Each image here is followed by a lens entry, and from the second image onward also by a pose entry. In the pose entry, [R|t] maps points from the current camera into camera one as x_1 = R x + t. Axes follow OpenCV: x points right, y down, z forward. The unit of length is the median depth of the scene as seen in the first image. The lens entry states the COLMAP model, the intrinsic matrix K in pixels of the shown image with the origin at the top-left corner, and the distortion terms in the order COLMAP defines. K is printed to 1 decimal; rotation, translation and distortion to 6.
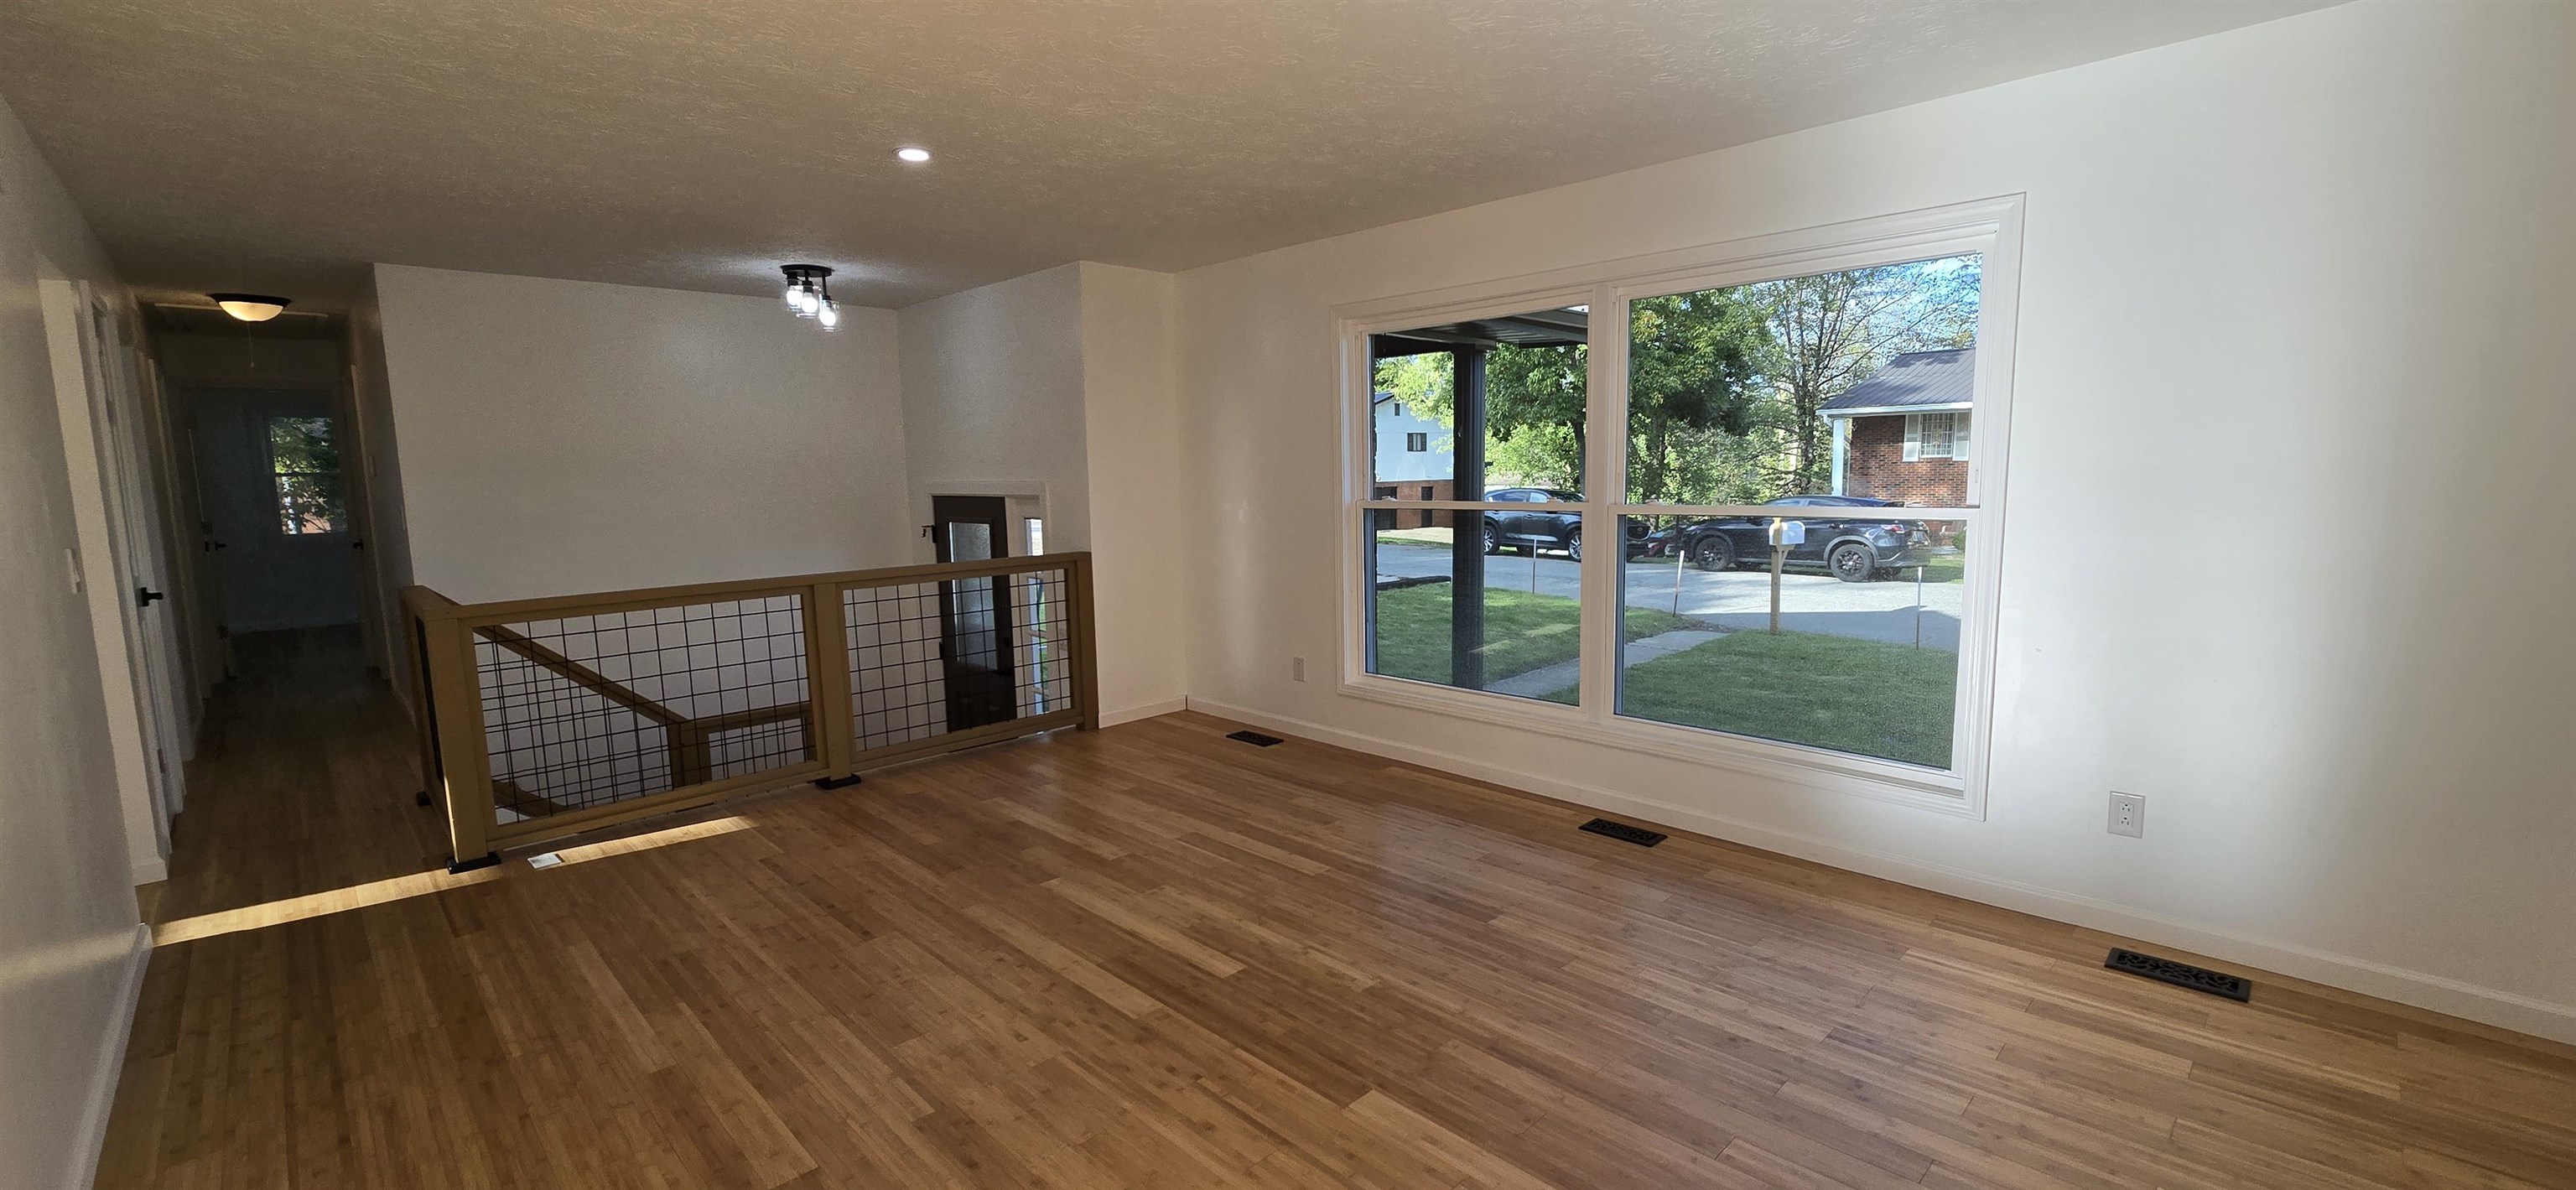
lens RADIAL K [[1046.3, 0, 1298.1], [0, 1046.3, 591.9], [0, 0, 1]] dist [0.000861, -0.001917]
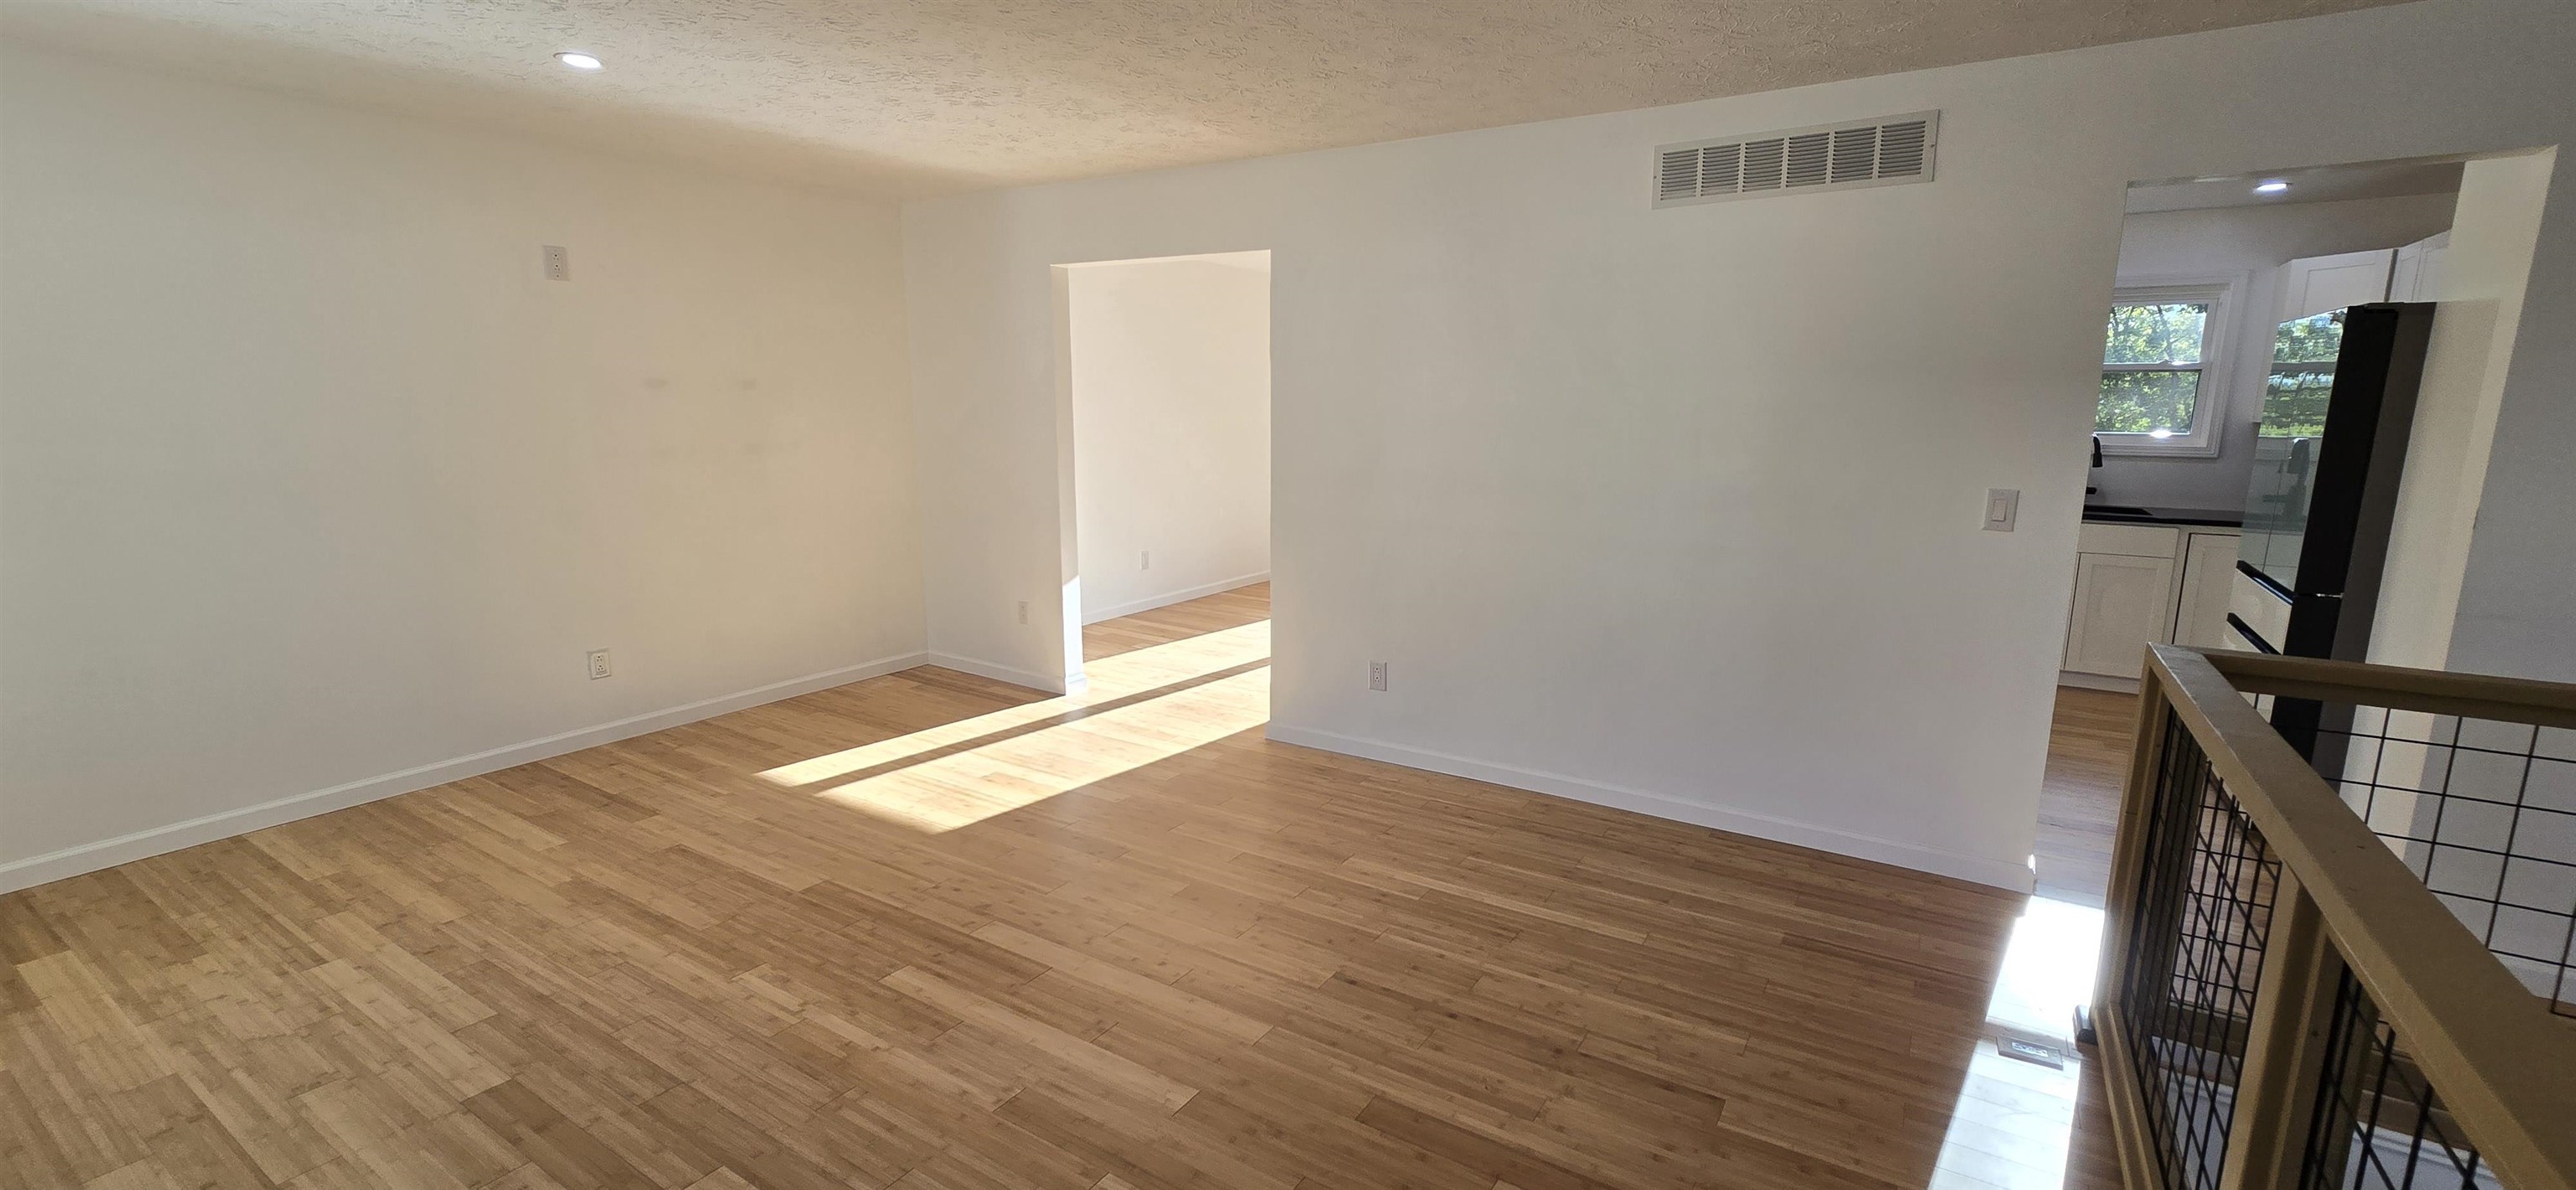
lens RADIAL K [[1046.3, 0, 1303.3], [0, 1046.3, 594.2], [0, 0, 1]] dist [0.000861, -0.001917]
pose [[-0.970988, 0.053857, -0.232985, -0.160207], [-0.018033, 0.955041, 0.295924, -0.181425], [0.238447, 0.291540, -0.926362, 1.376615]]
